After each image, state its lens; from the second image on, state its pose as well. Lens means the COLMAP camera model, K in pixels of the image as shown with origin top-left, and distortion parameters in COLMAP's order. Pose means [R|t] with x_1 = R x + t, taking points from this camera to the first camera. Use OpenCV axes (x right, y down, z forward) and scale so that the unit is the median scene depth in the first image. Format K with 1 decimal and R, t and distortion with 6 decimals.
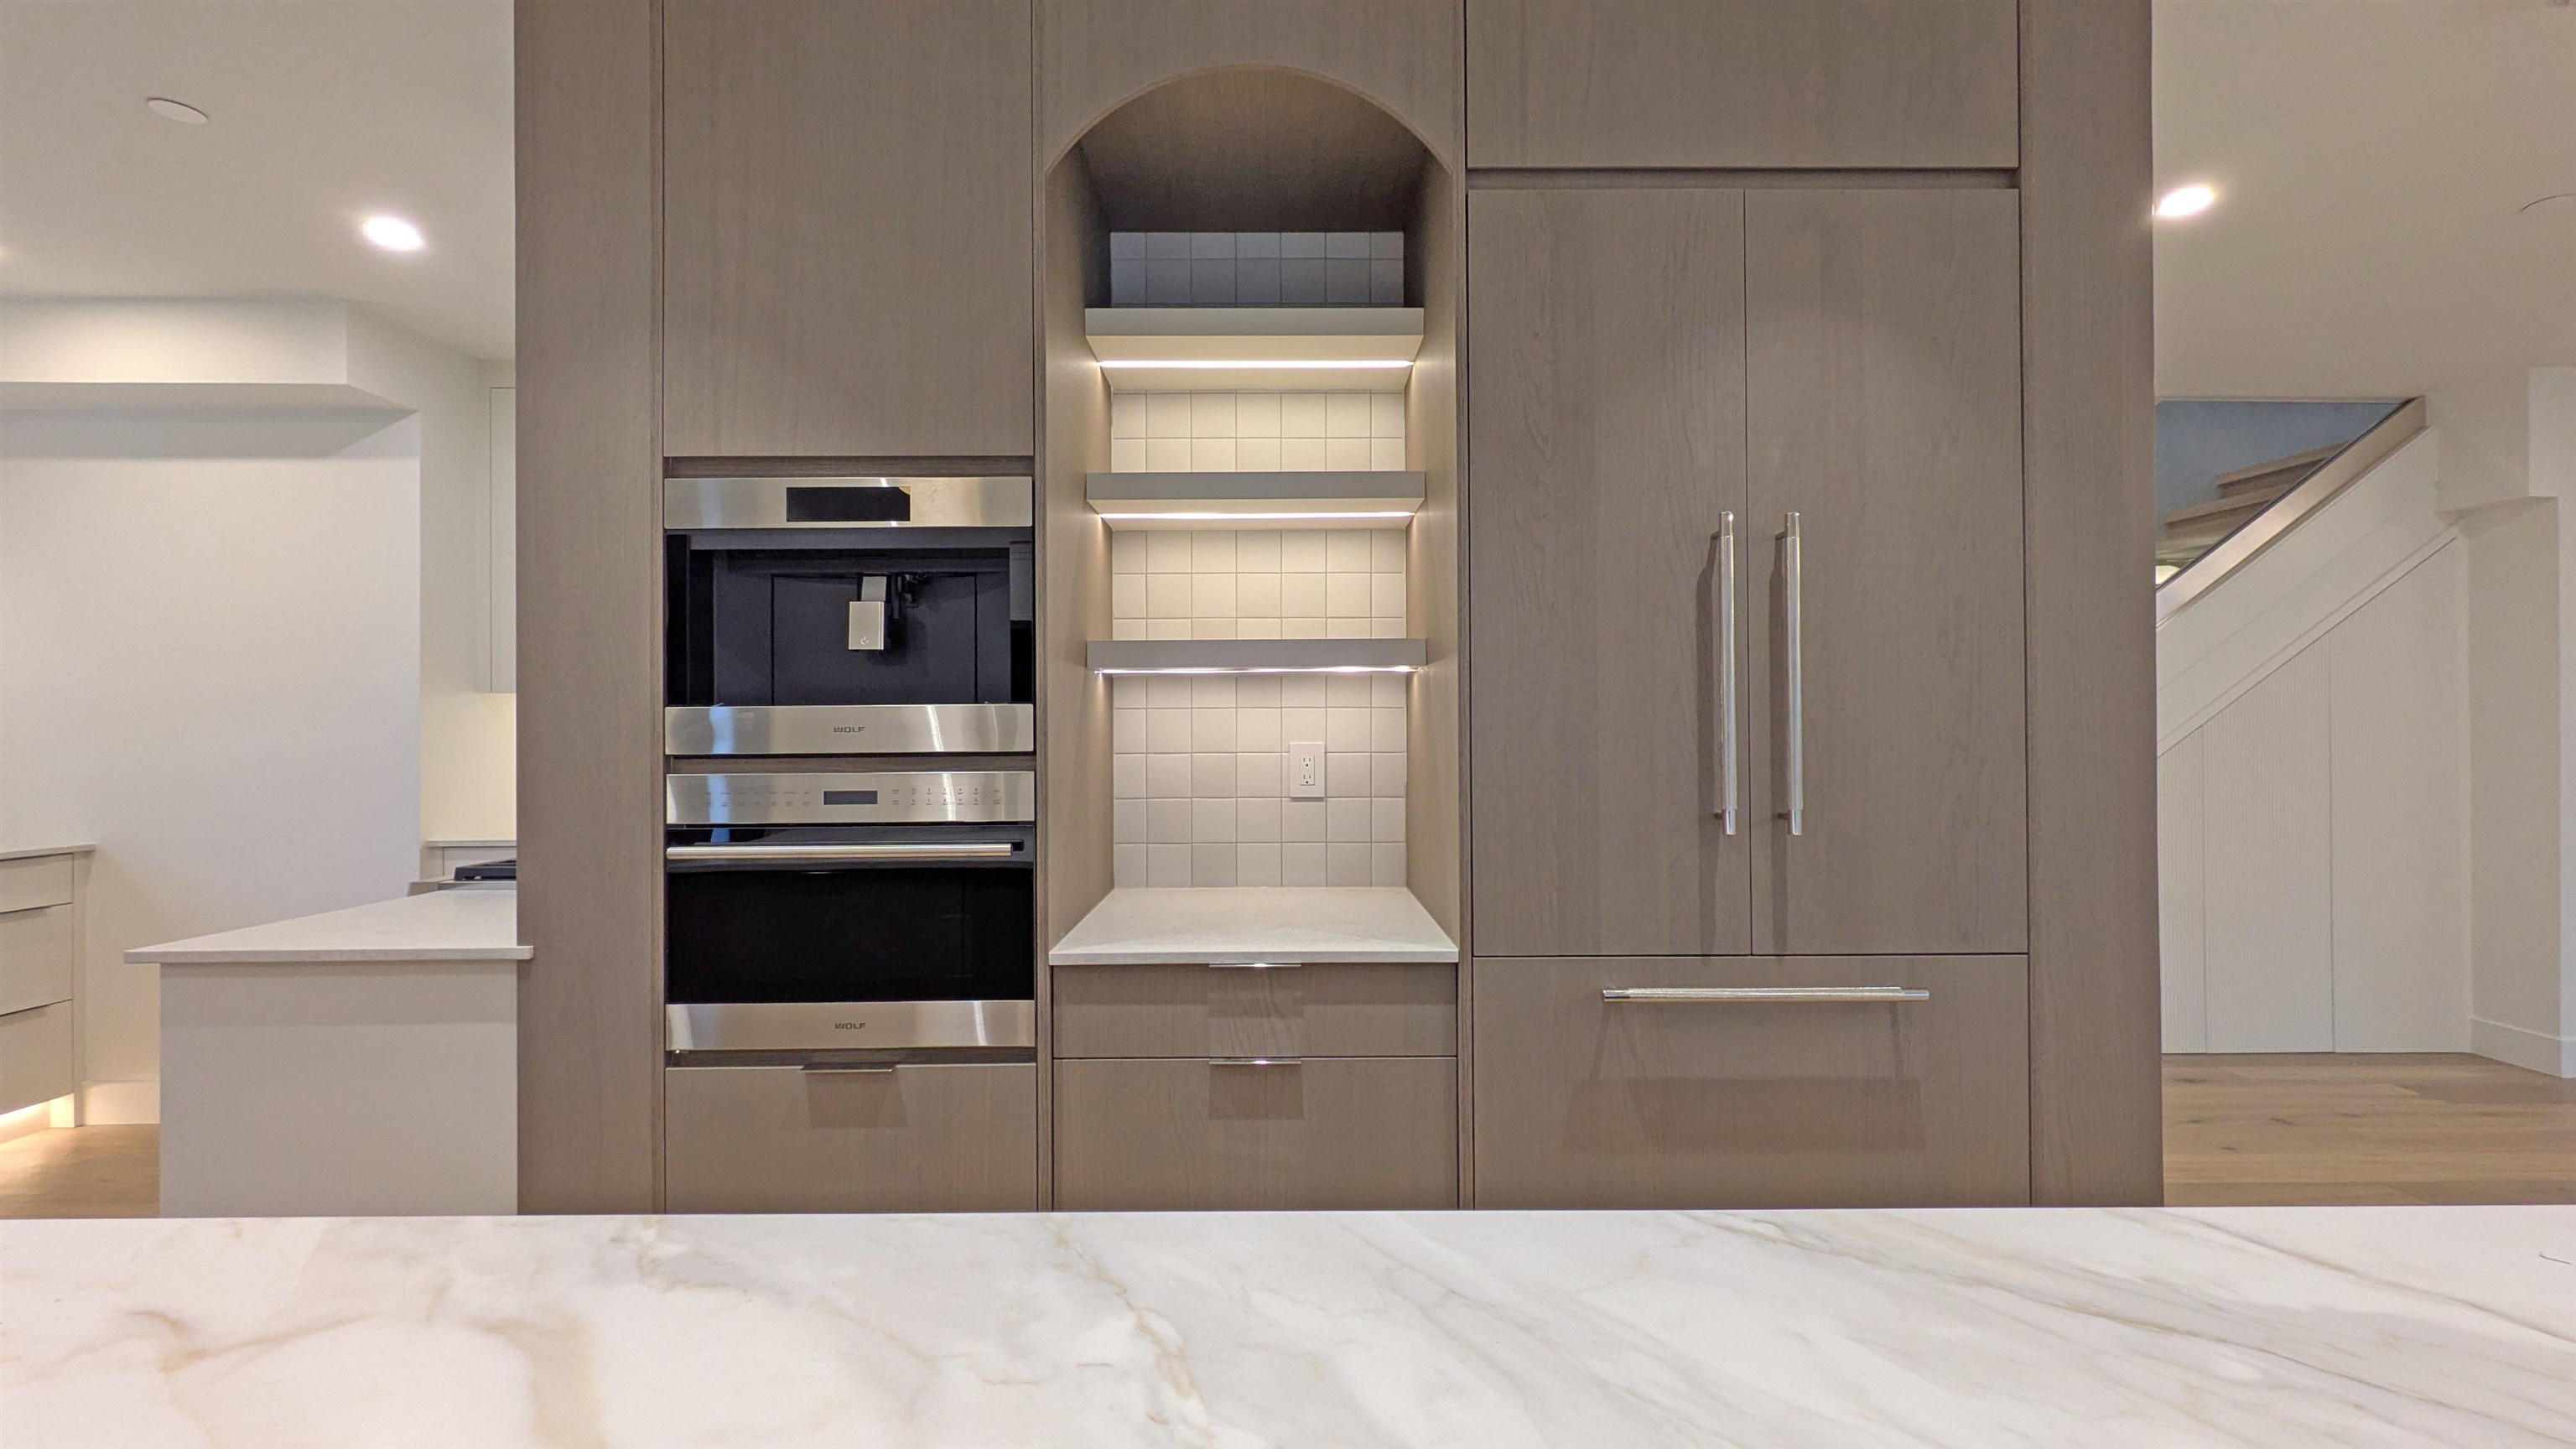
lens RADIAL K [[1017.3, 0, 1299.6], [0, 1017.3, 721.0], [0, 0, 1]] dist [-0.000322, -0.000538]
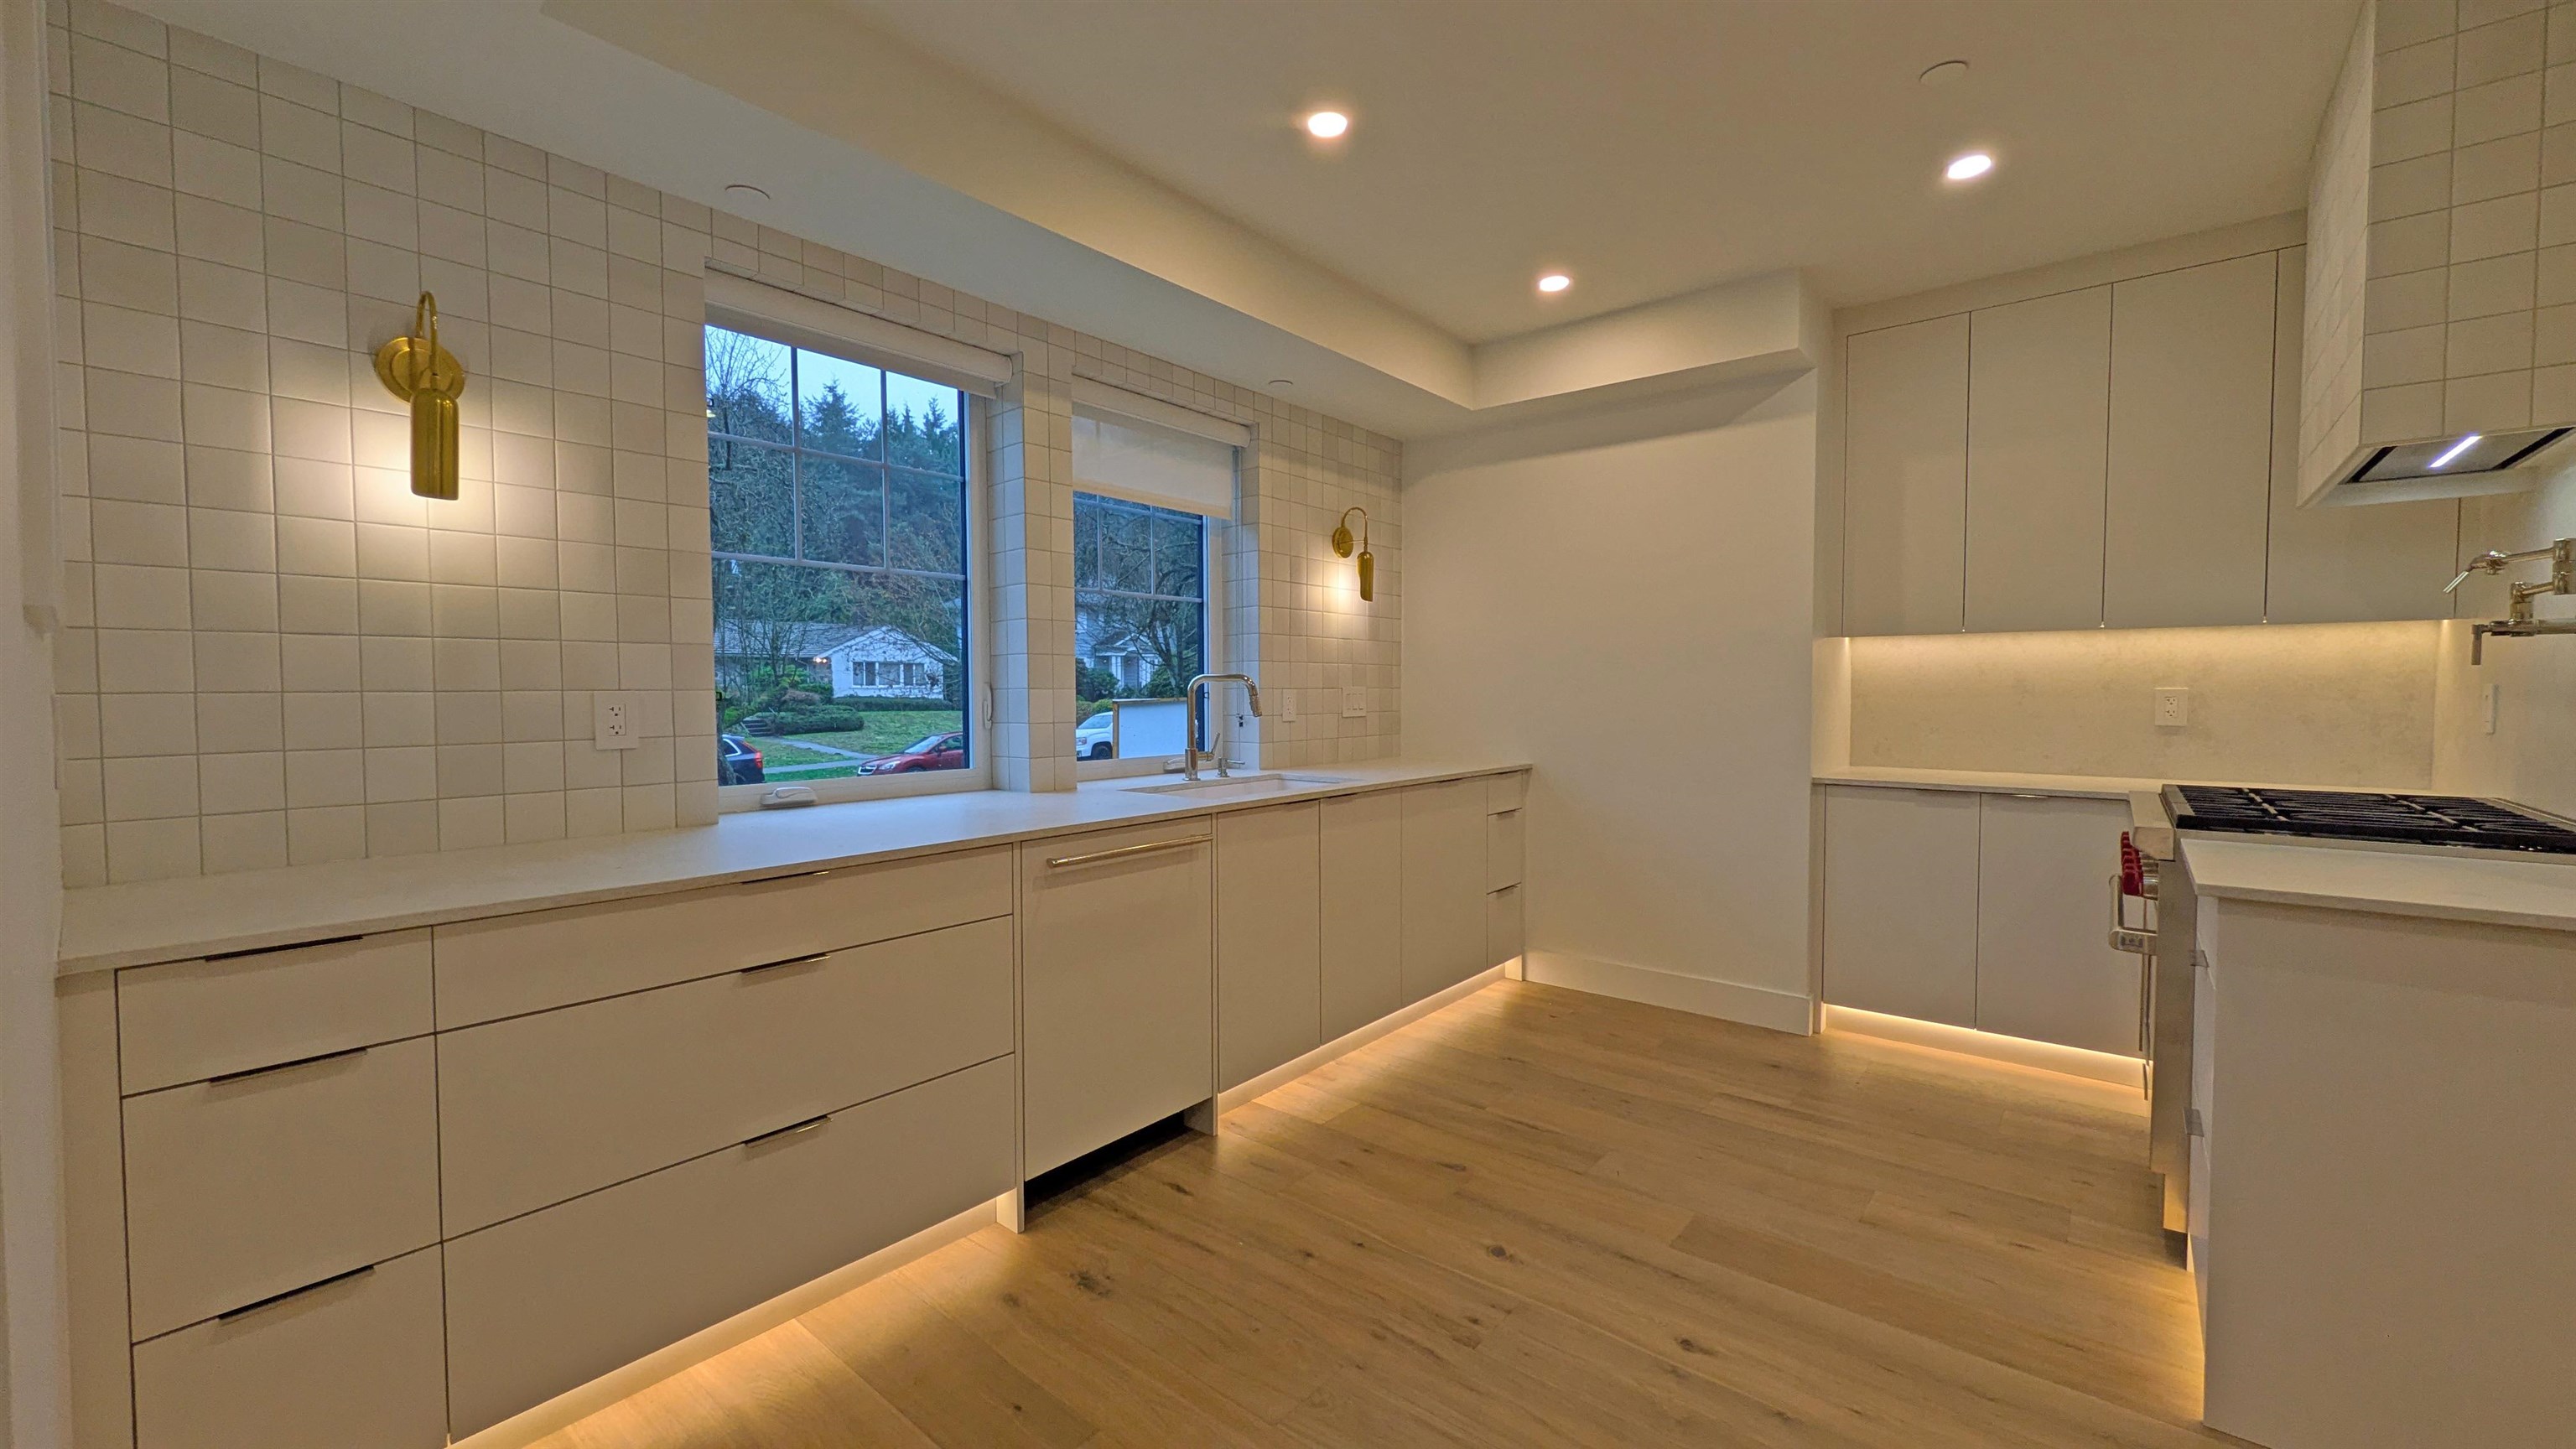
lens RADIAL K [[1017.3, 0, 1299.6], [0, 1017.3, 721.0], [0, 0, 1]] dist [-0.000322, -0.000538]
pose [[0.774121, 0.025947, -0.632505, -1.177030], [0.002565, 0.999023, 0.044122, 0.021839], [0.633032, -0.035778, 0.773298, -0.322919]]
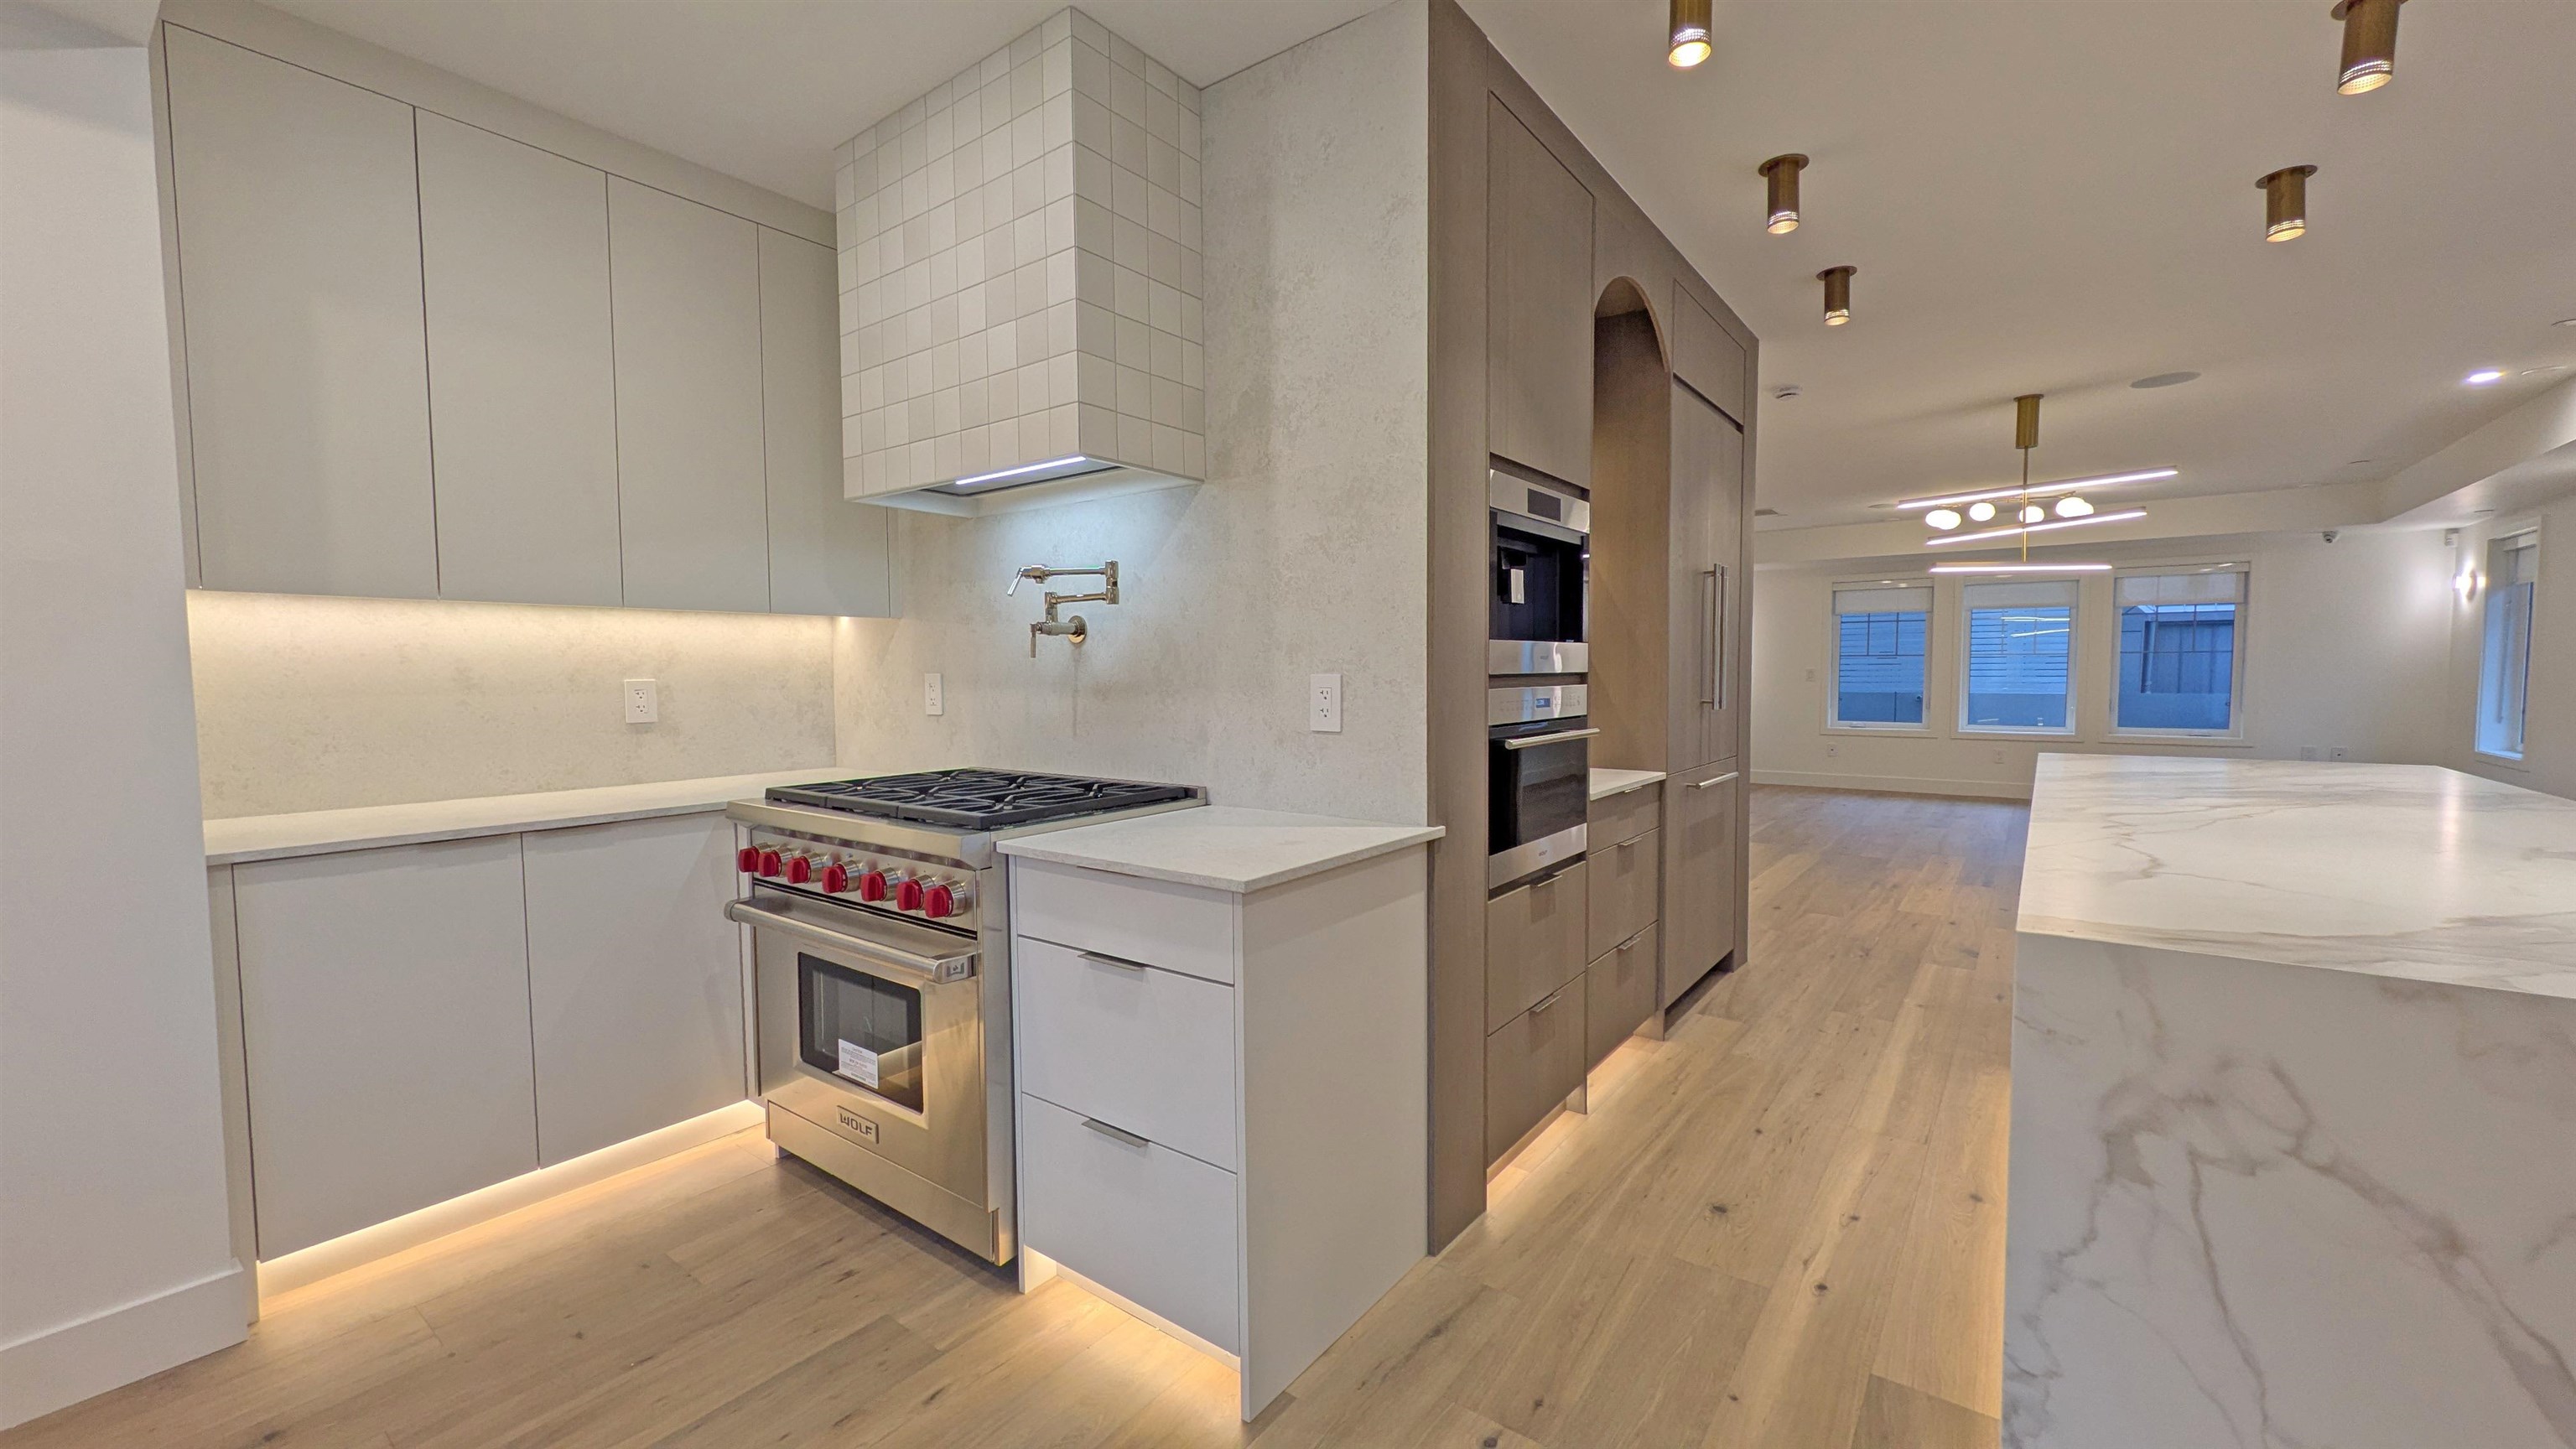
lens RADIAL K [[1022.6, 0, 1265.9], [0, 1022.6, 727.7], [0, 0, 1]] dist [0.001484, -0.000314]
pose [[0.615173, -0.042468, 0.787247, -1.841352], [-0.004867, 0.998325, 0.057658, 0.025741], [-0.788377, -0.039301, 0.613936, 0.384267]]
